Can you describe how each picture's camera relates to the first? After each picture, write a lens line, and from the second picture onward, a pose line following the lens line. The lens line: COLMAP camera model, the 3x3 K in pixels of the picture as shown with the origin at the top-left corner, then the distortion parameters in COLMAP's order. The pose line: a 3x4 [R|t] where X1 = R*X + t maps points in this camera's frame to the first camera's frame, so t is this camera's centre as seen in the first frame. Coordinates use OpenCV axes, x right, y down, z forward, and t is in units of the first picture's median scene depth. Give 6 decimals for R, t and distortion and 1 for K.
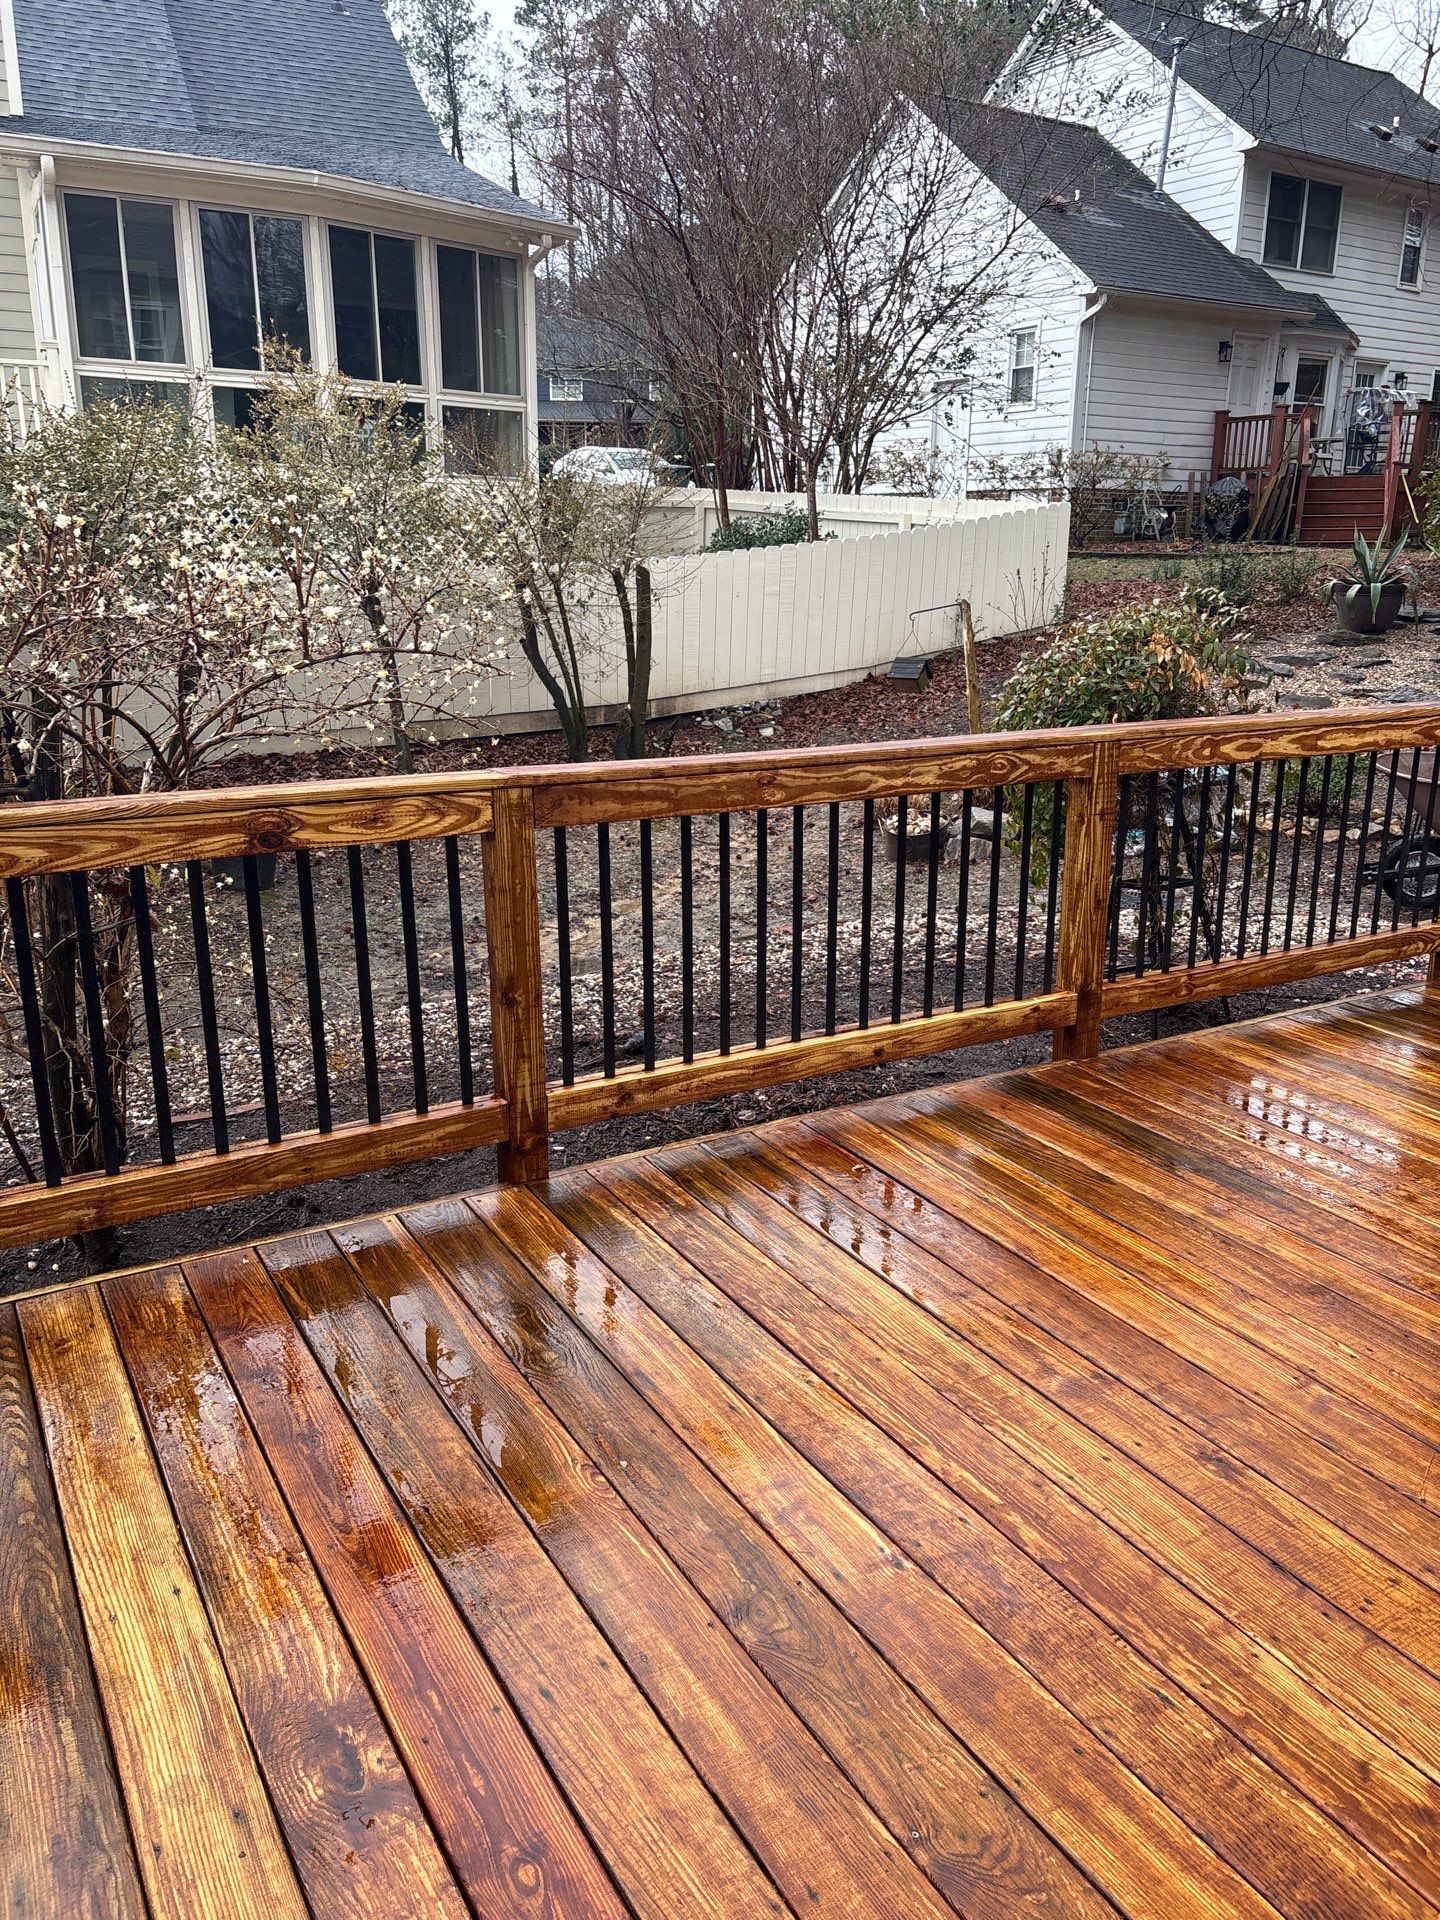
lens RADIAL K [[1451.4, 0, 726.0], [0, 1451.4, 948.1], [0, 0, 1]] dist [0.049013, -0.050586]
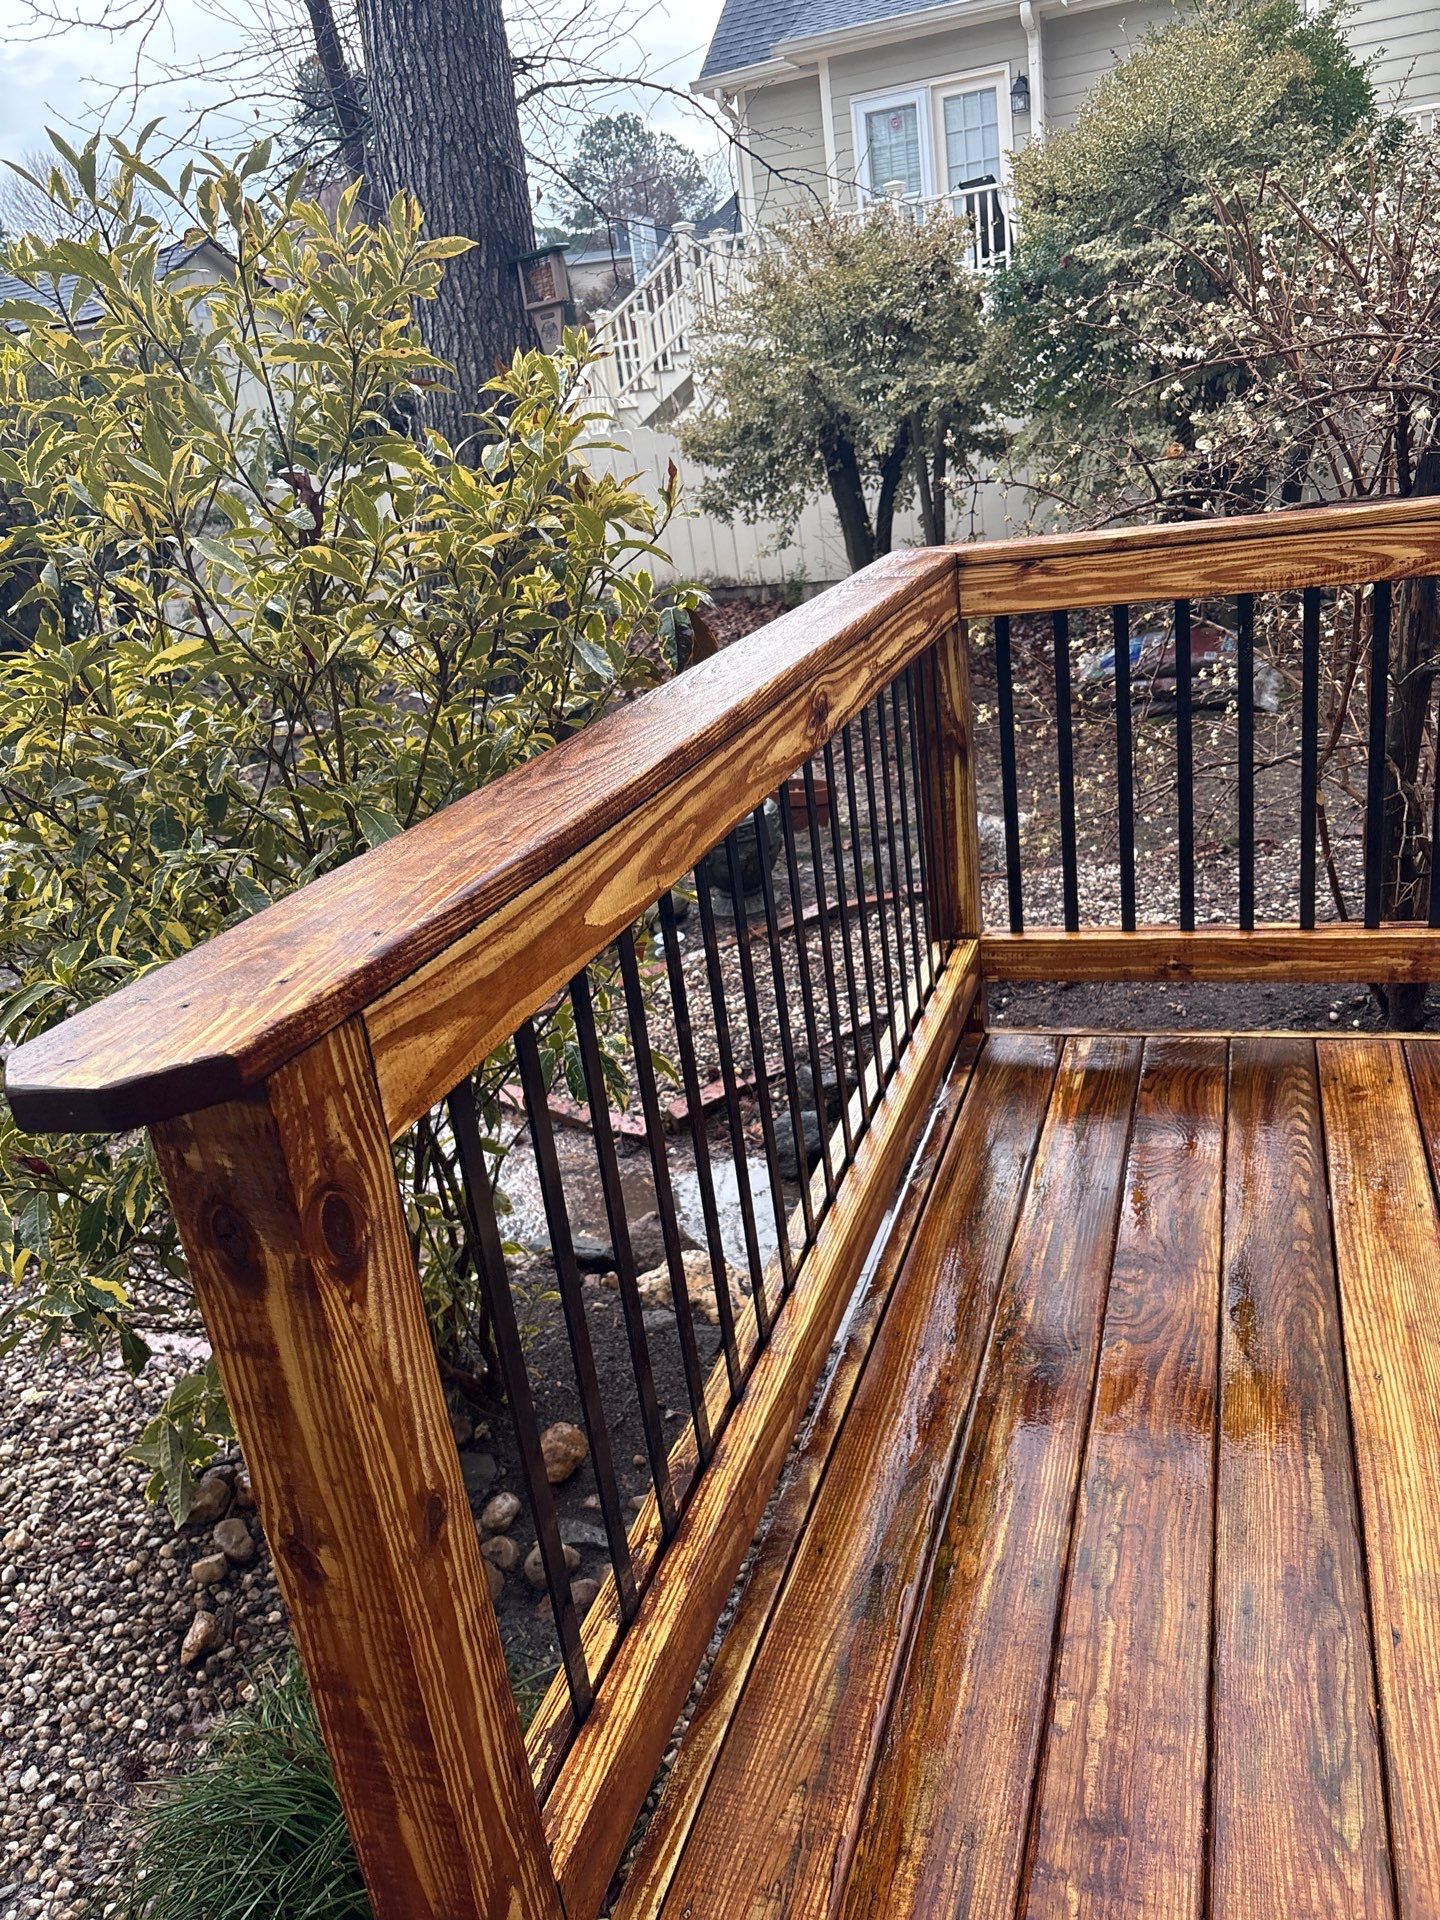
lens RADIAL K [[1451.4, 0, 740.6], [0, 1451.4, 957.9], [0, 0, 1]] dist [0.049013, -0.050586]
pose [[0.661542, 0.181974, -0.727494, -0.038277], [-0.069675, 0.980830, 0.181984, 0.037012], [0.746664, -0.069702, 0.661539, 0.069810]]
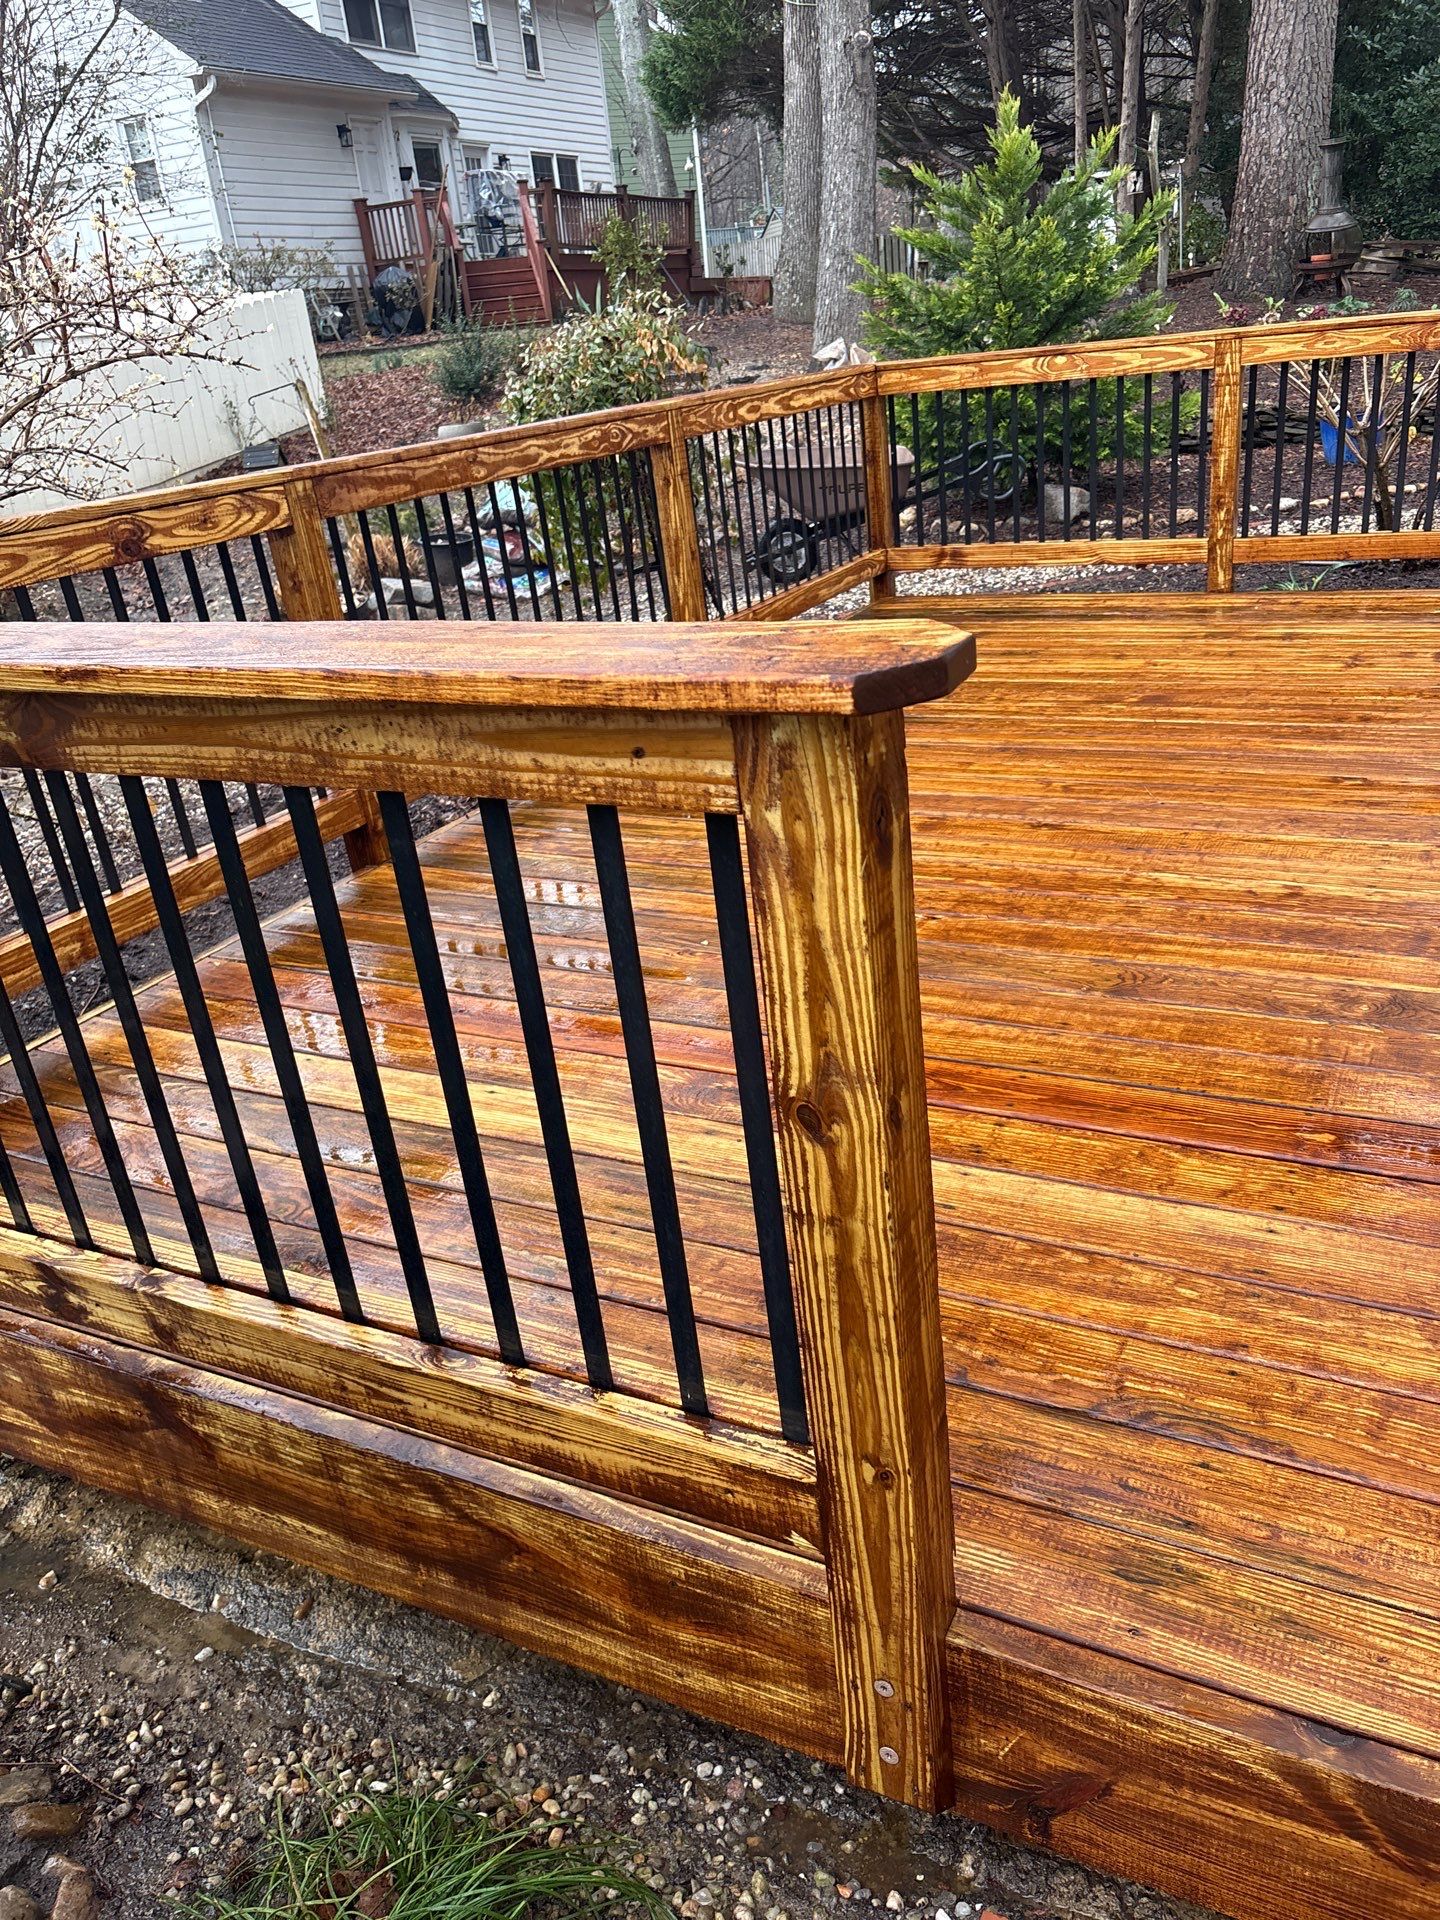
lens RADIAL K [[1451.4, 0, 734.2], [0, 1451.4, 972.2], [0, 0, 1]] dist [0.049013, -0.050586]
pose [[0.839873, -0.300448, 0.452044, -0.462496], [0.243674, 0.952893, 0.180603, 0.113529], [-0.485012, -0.041532, 0.873521, -0.091769]]
